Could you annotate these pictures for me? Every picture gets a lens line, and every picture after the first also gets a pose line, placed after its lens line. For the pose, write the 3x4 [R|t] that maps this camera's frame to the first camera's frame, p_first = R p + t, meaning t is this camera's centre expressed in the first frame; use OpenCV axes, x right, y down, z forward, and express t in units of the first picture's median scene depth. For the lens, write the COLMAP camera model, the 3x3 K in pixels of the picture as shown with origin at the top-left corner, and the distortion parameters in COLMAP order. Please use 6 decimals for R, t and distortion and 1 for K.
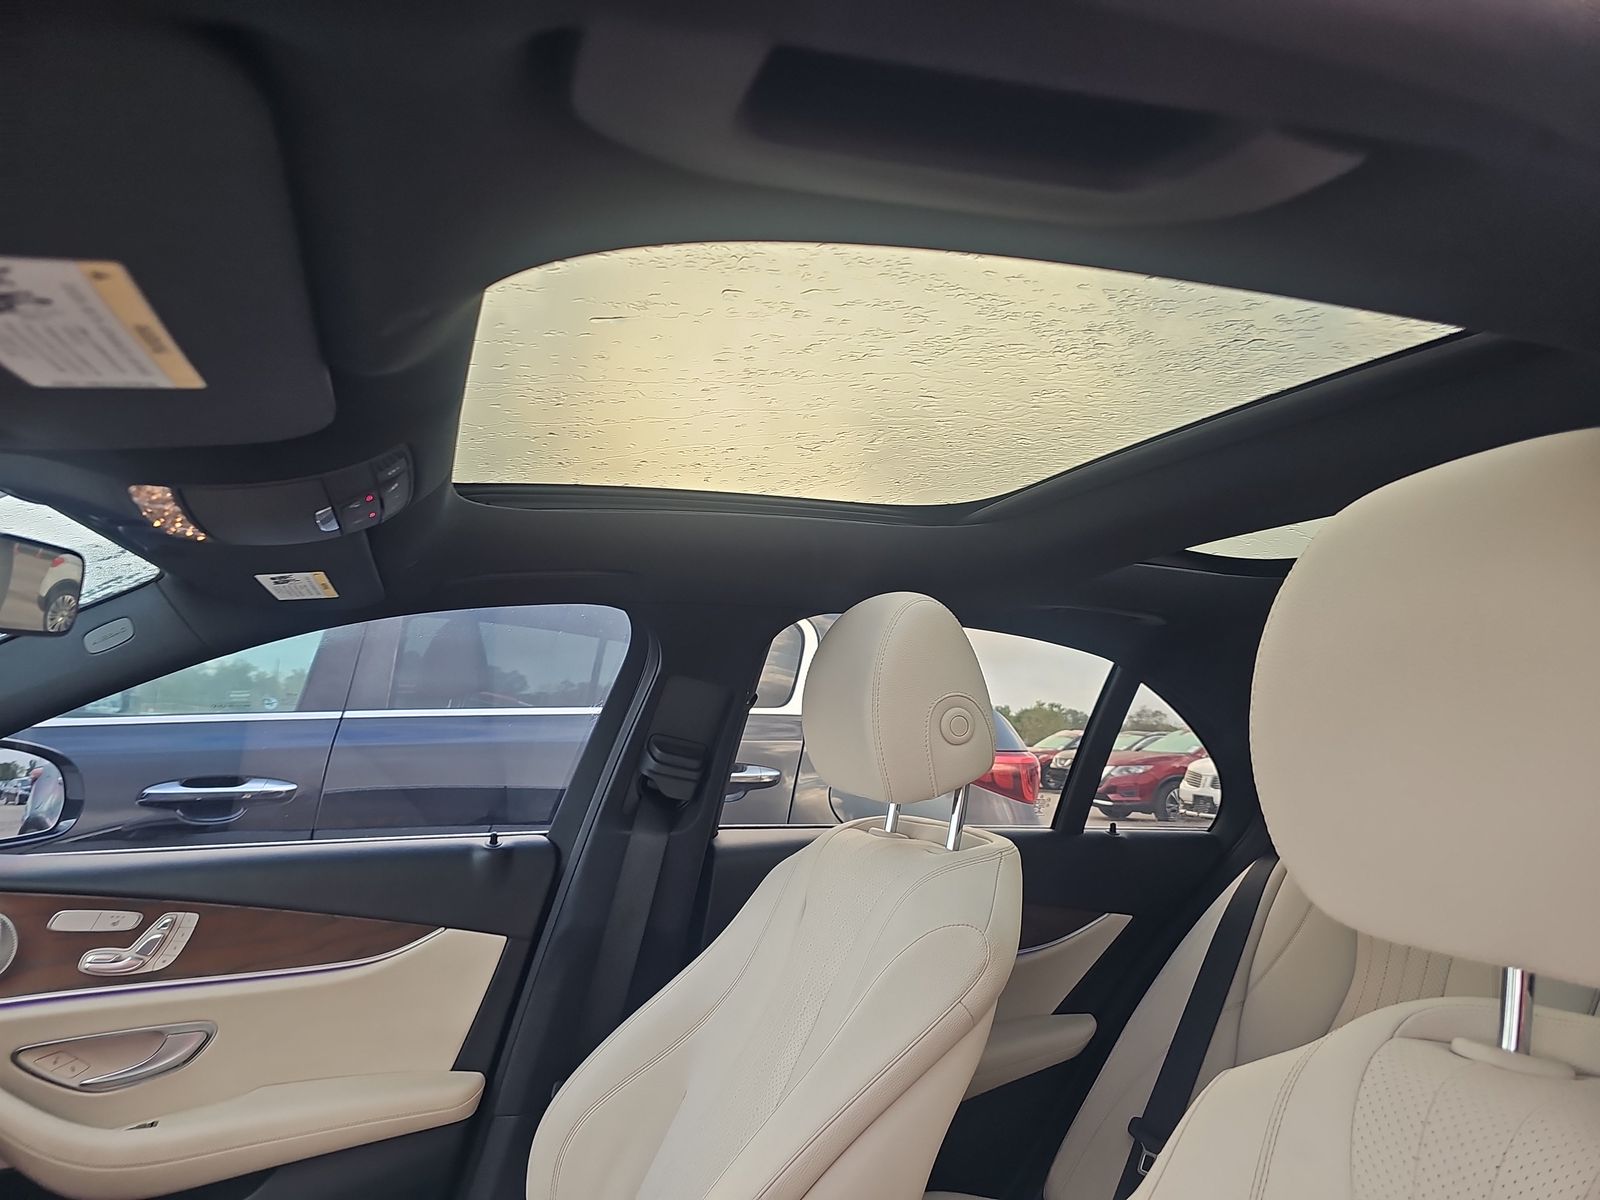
lens RADIAL K [[1054.4, 0, 782.0], [0, 1054.4, 600.6], [0, 0, 1]] dist [0.021735, -0.022217]
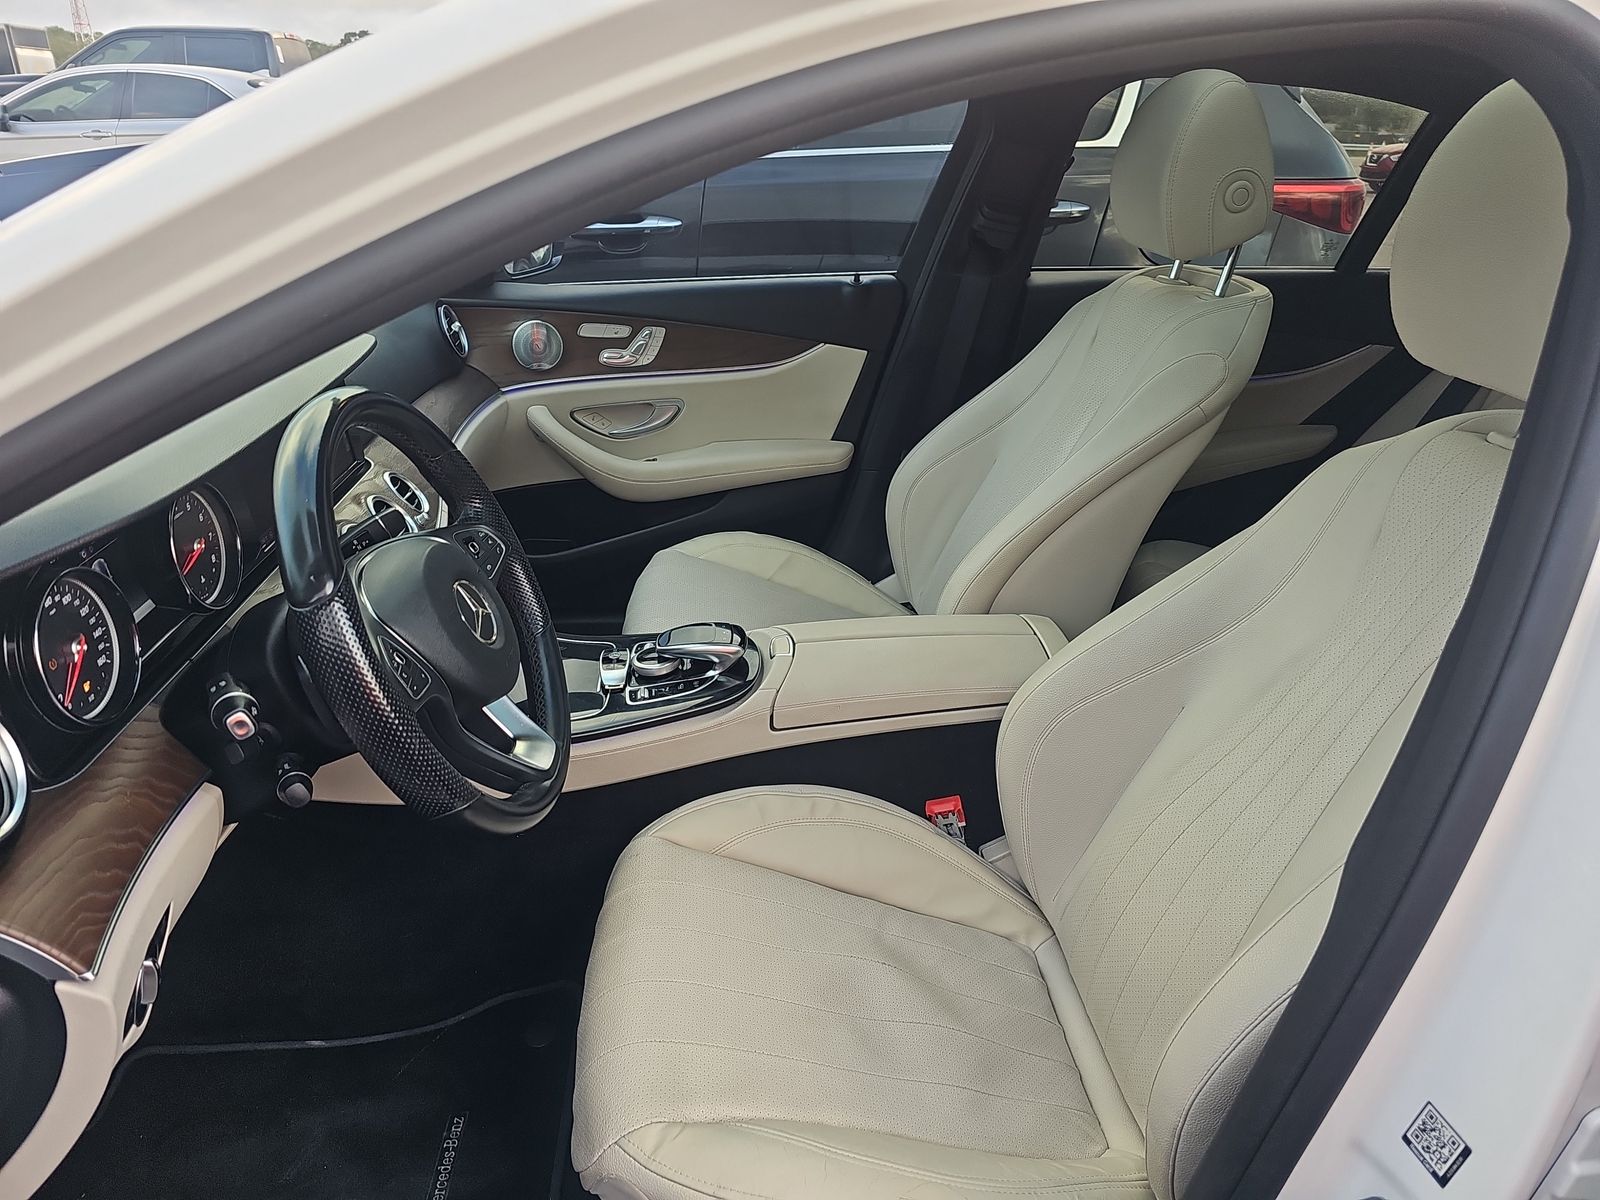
lens RADIAL K [[1054.4, 0, 782.0], [0, 1054.4, 600.6], [0, 0, 1]] dist [0.021735, -0.022217]
pose [[0.963303, 0.092892, -0.251830, 0.006979], [0.050638, 0.858468, 0.510362, -0.109259], [0.263597, -0.504385, 0.822261, -0.322391]]
